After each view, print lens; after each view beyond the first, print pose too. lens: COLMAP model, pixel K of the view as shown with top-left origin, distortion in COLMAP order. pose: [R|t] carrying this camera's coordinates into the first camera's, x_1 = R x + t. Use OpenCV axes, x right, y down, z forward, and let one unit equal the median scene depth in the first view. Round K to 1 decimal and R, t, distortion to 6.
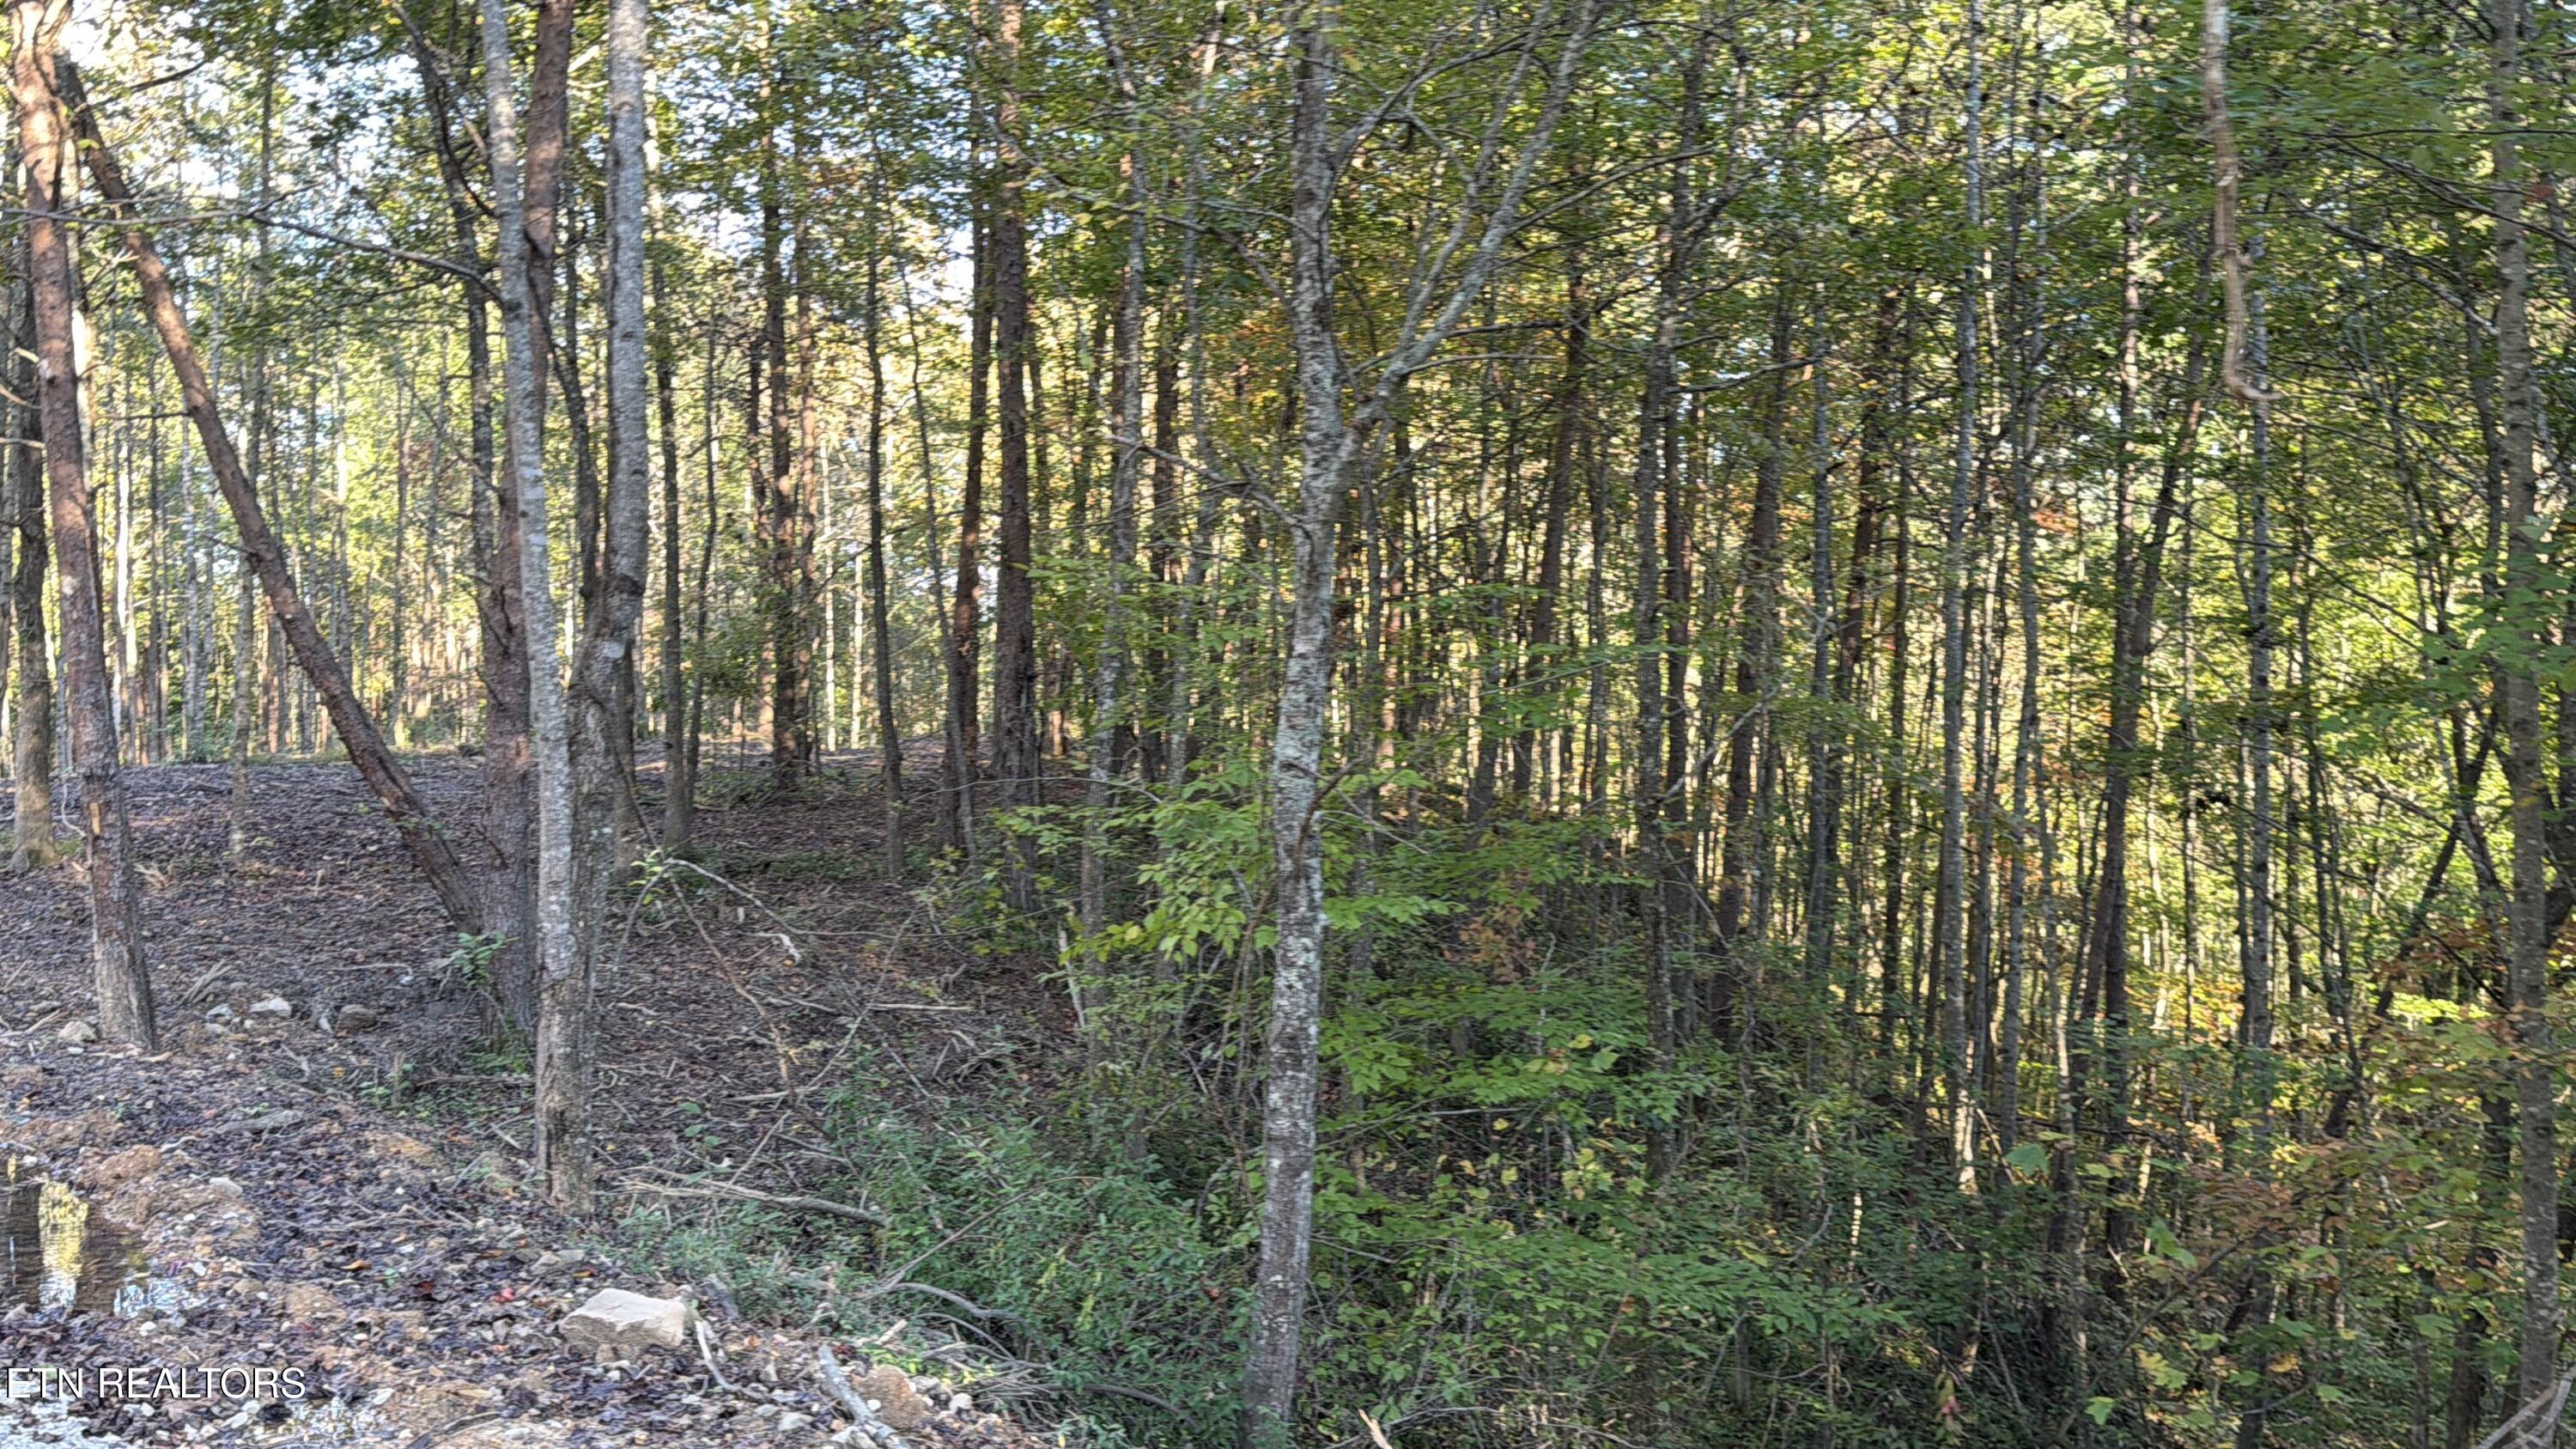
lens RADIAL K [[2308.9, 0, 1287.4], [0, 2308.9, 701.9], [0, 0, 1]] dist [0.062331, -0.017870]
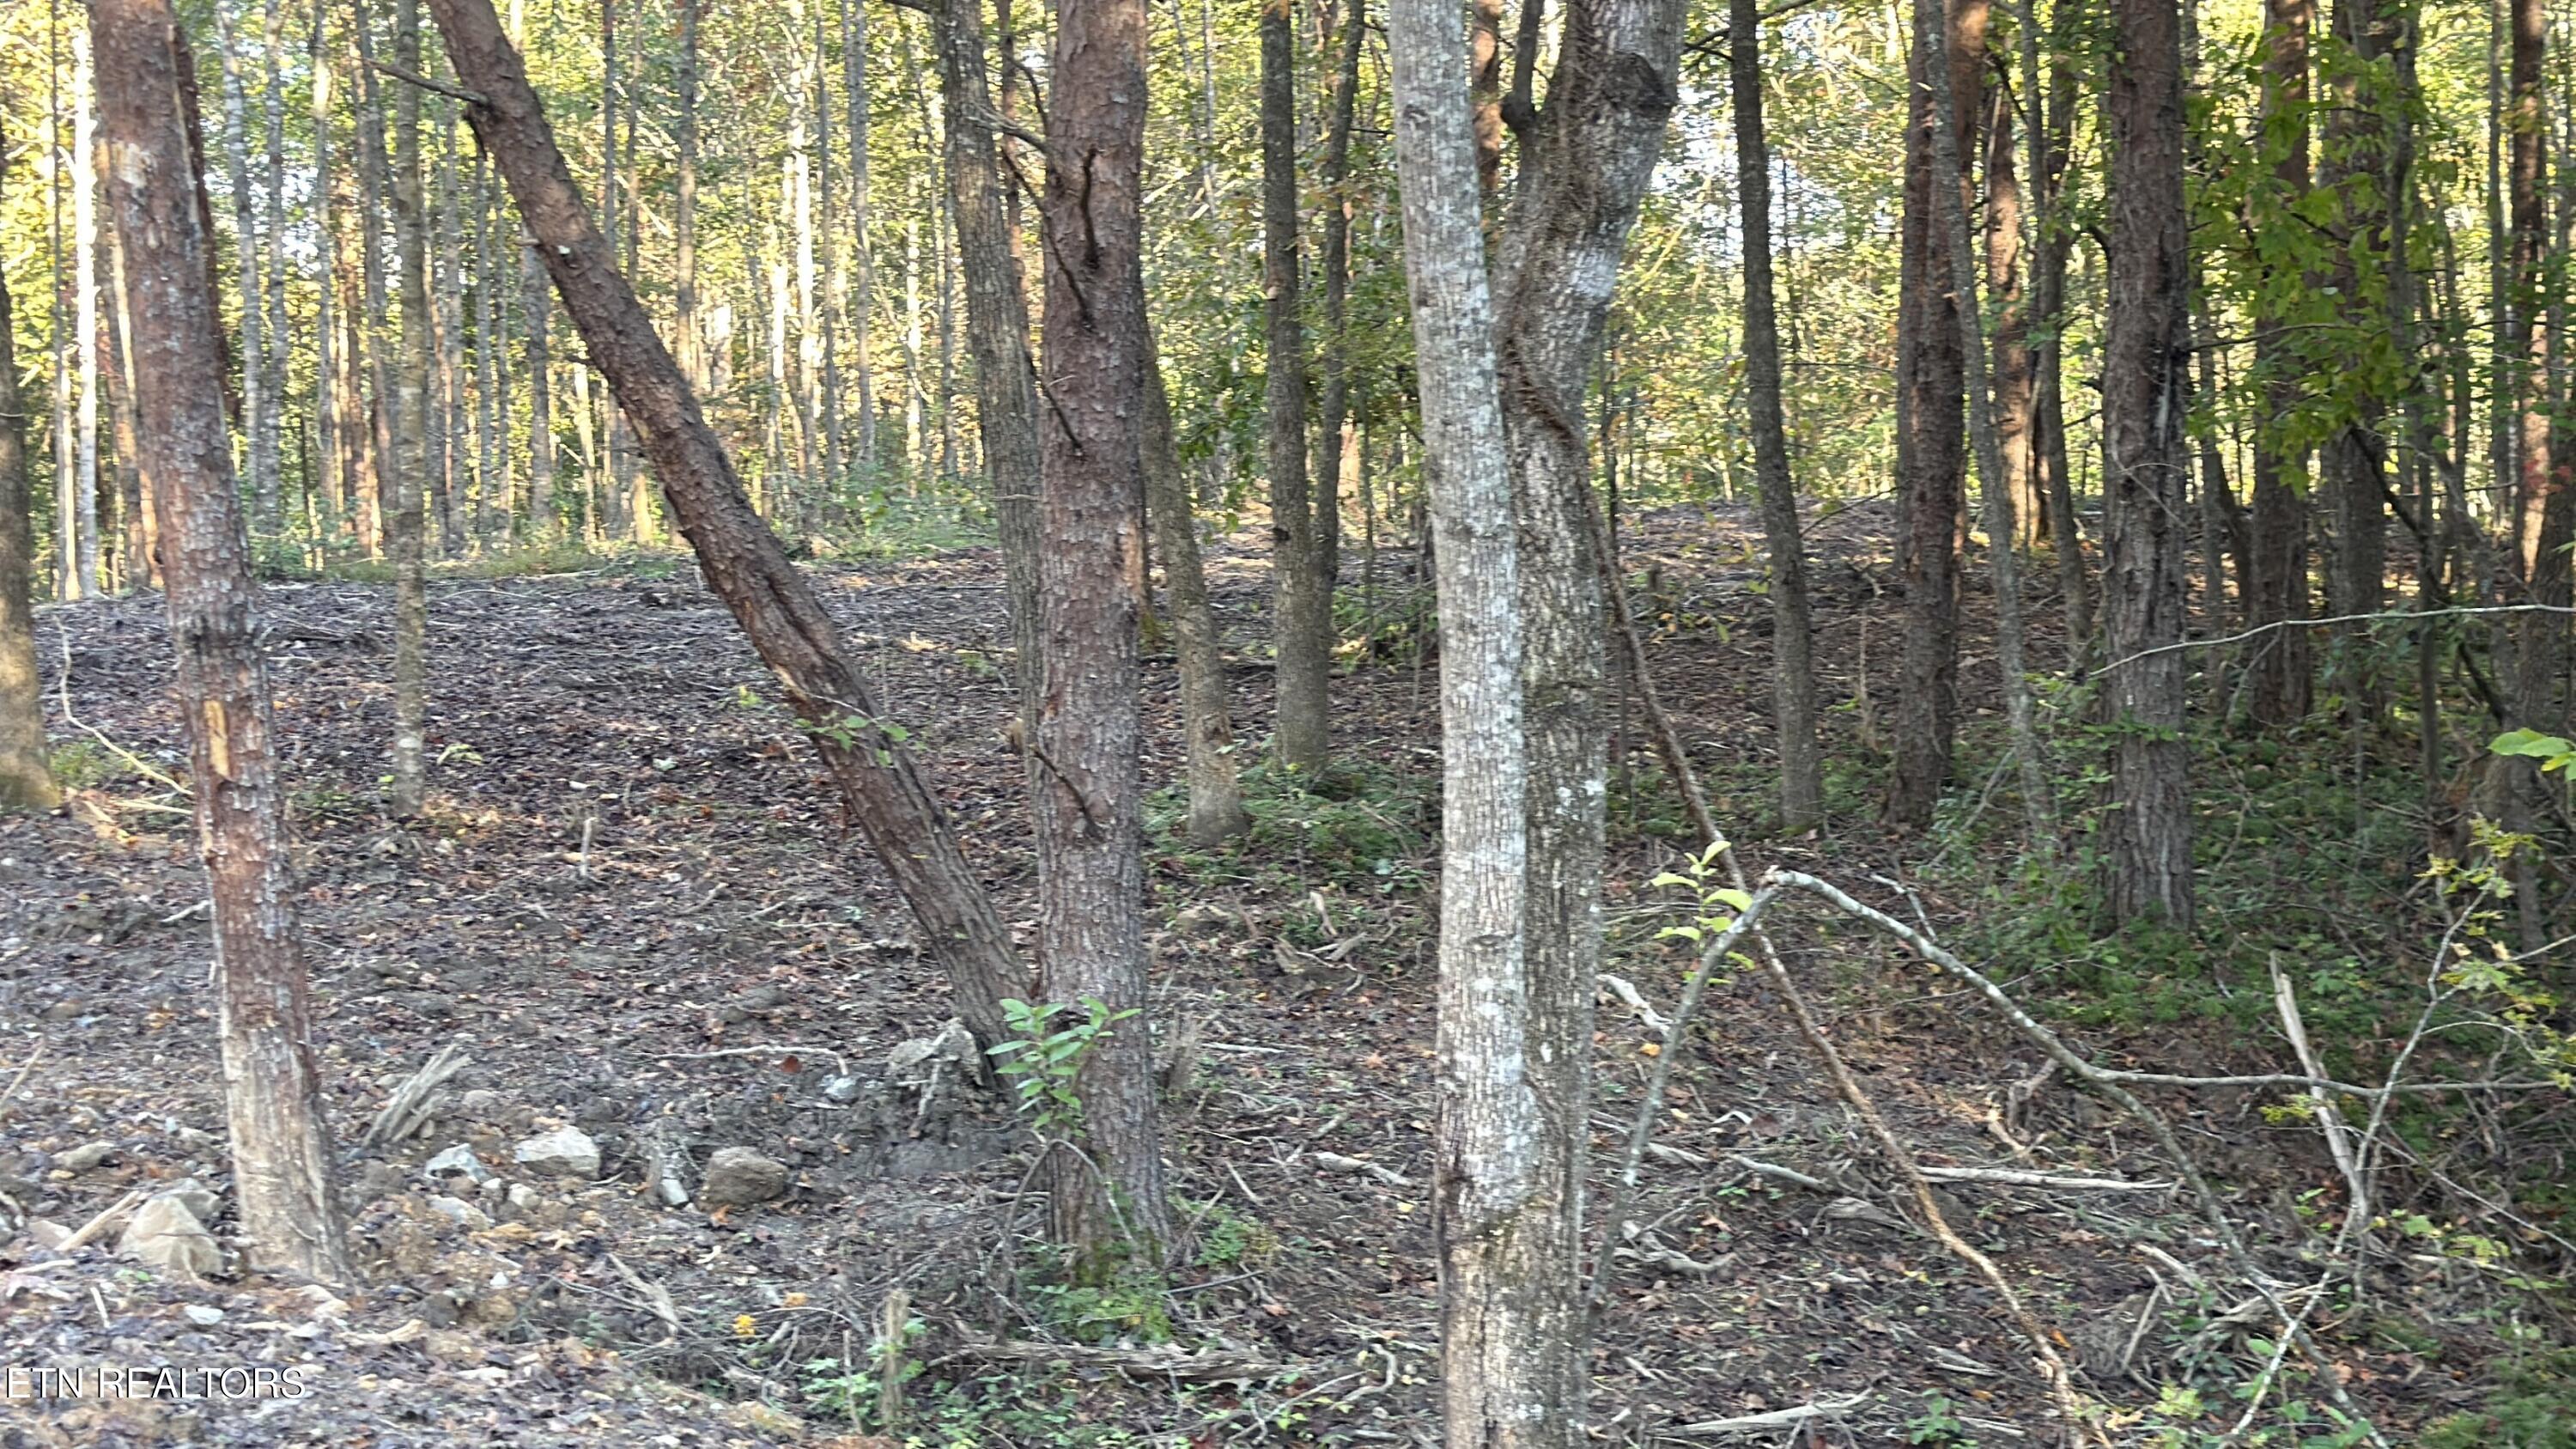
lens RADIAL K [[4521.0, 0, 1290.4], [0, 4521.0, 736.2], [0, 0, 1]] dist [0.309057, 0.000000]
pose [[0.978532, -0.004966, -0.206033, -0.130837], [0.018253, 0.997869, 0.062641, 0.001925], [0.205283, -0.065057, 0.976538, 0.207777]]
